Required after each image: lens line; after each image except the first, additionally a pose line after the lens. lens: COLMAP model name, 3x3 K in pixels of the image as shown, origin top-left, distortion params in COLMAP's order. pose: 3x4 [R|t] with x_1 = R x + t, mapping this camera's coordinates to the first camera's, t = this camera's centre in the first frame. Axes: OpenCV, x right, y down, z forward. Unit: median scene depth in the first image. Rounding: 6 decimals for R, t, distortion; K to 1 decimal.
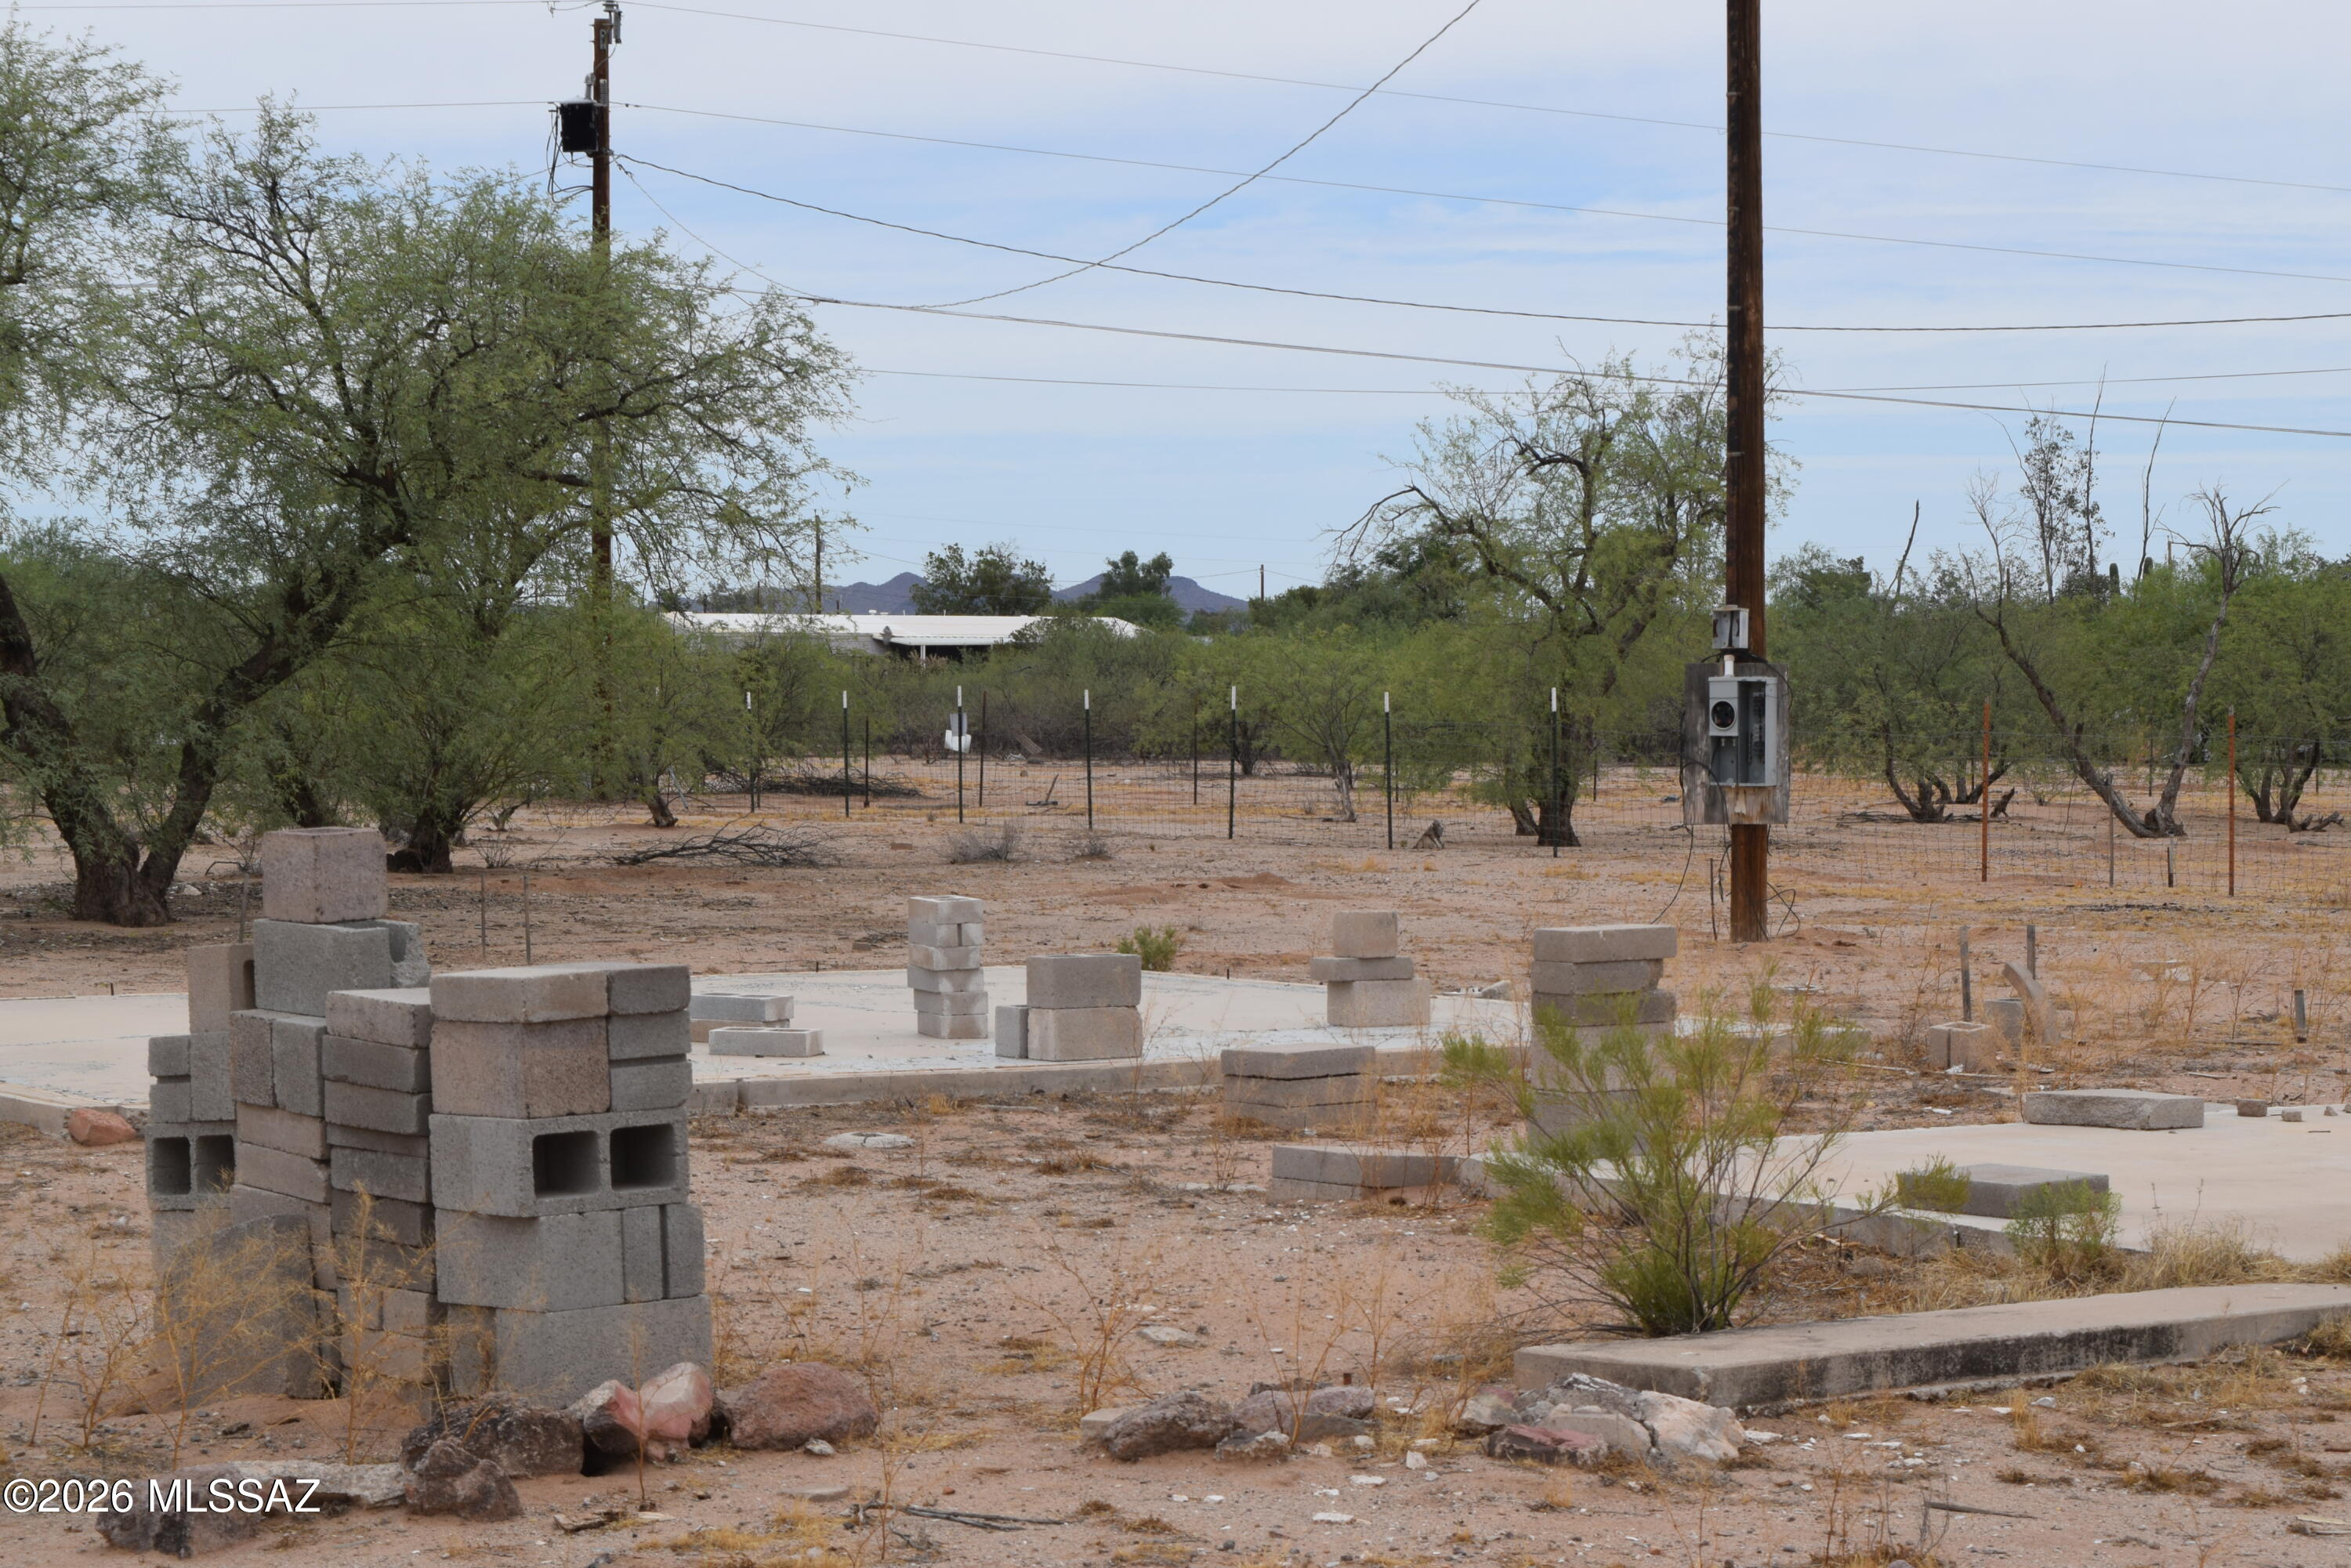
lens RADIAL K [[5554.5, 0, 1175.5], [0, 5554.5, 784.0], [0, 0, 1]] dist [0.007977, -0.048665]
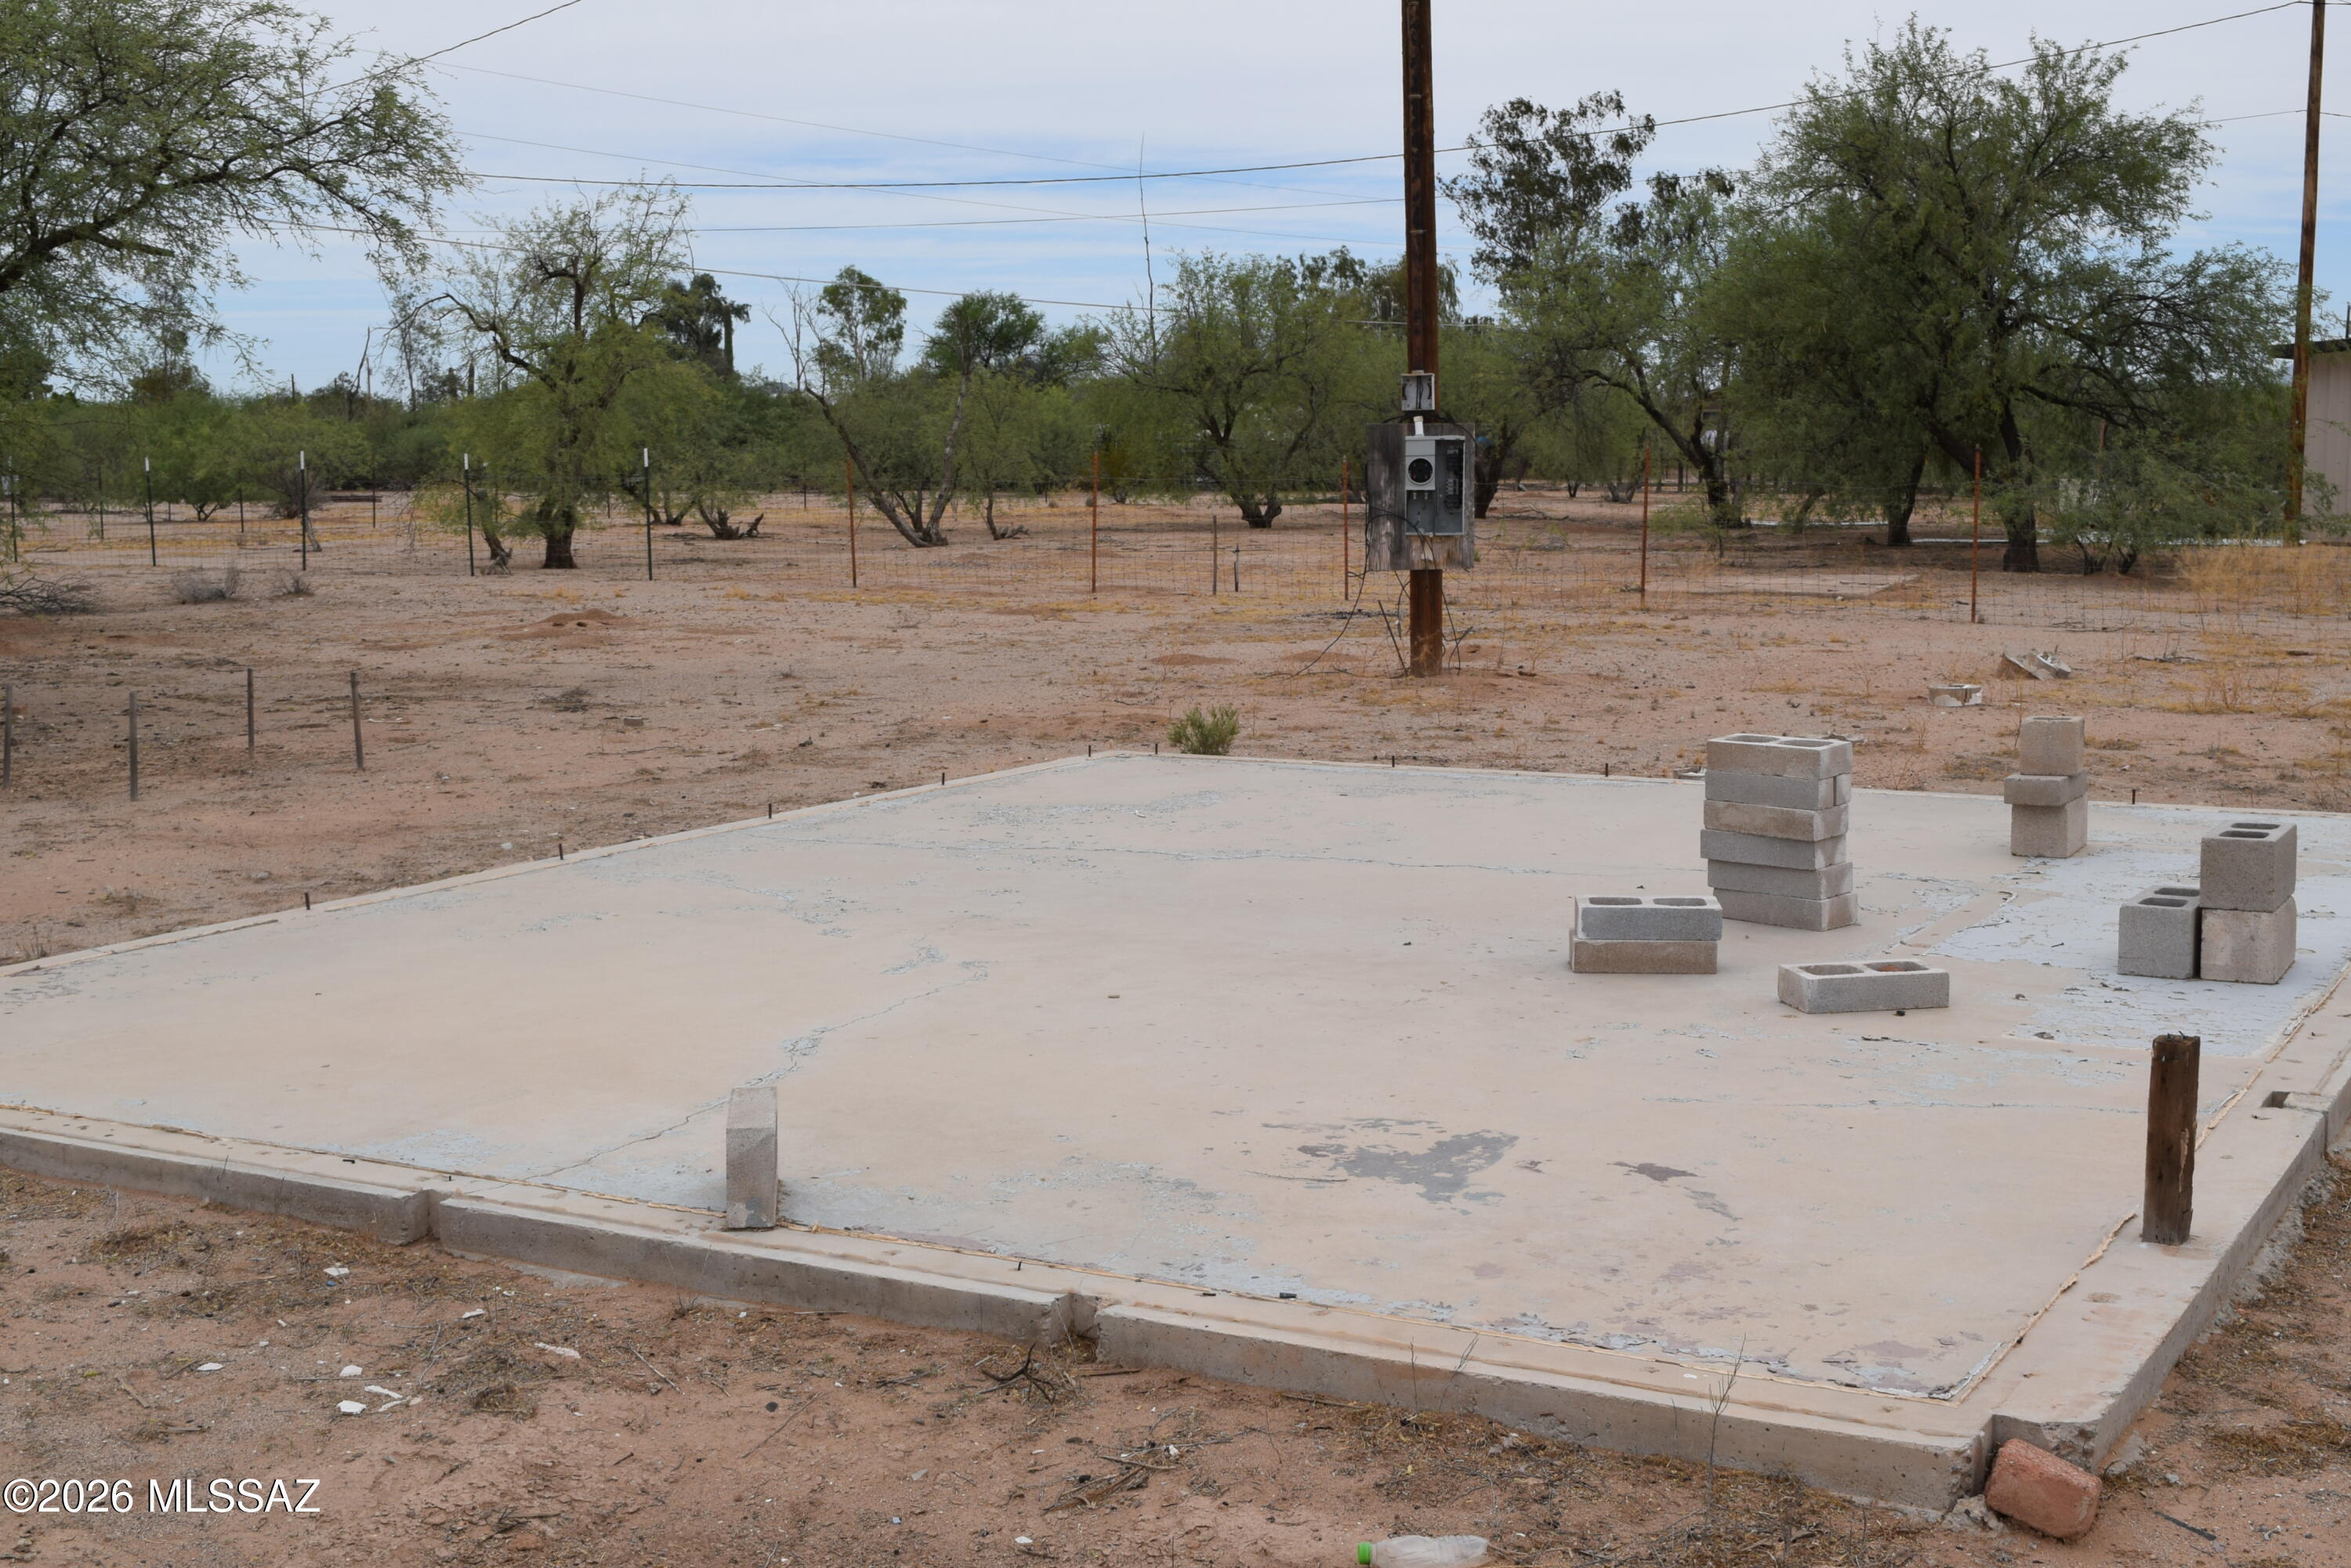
lens RADIAL K [[3012.0, 0, 1175.5], [0, 3012.0, 784.0], [0, 0, 1]] dist [0.007637, 0.014072]
pose [[0.892929, -0.065118, 0.445463, -0.211683], [0.022188, 0.994647, 0.100923, -0.011860], [-0.449650, -0.080233, 0.889594, 0.477839]]
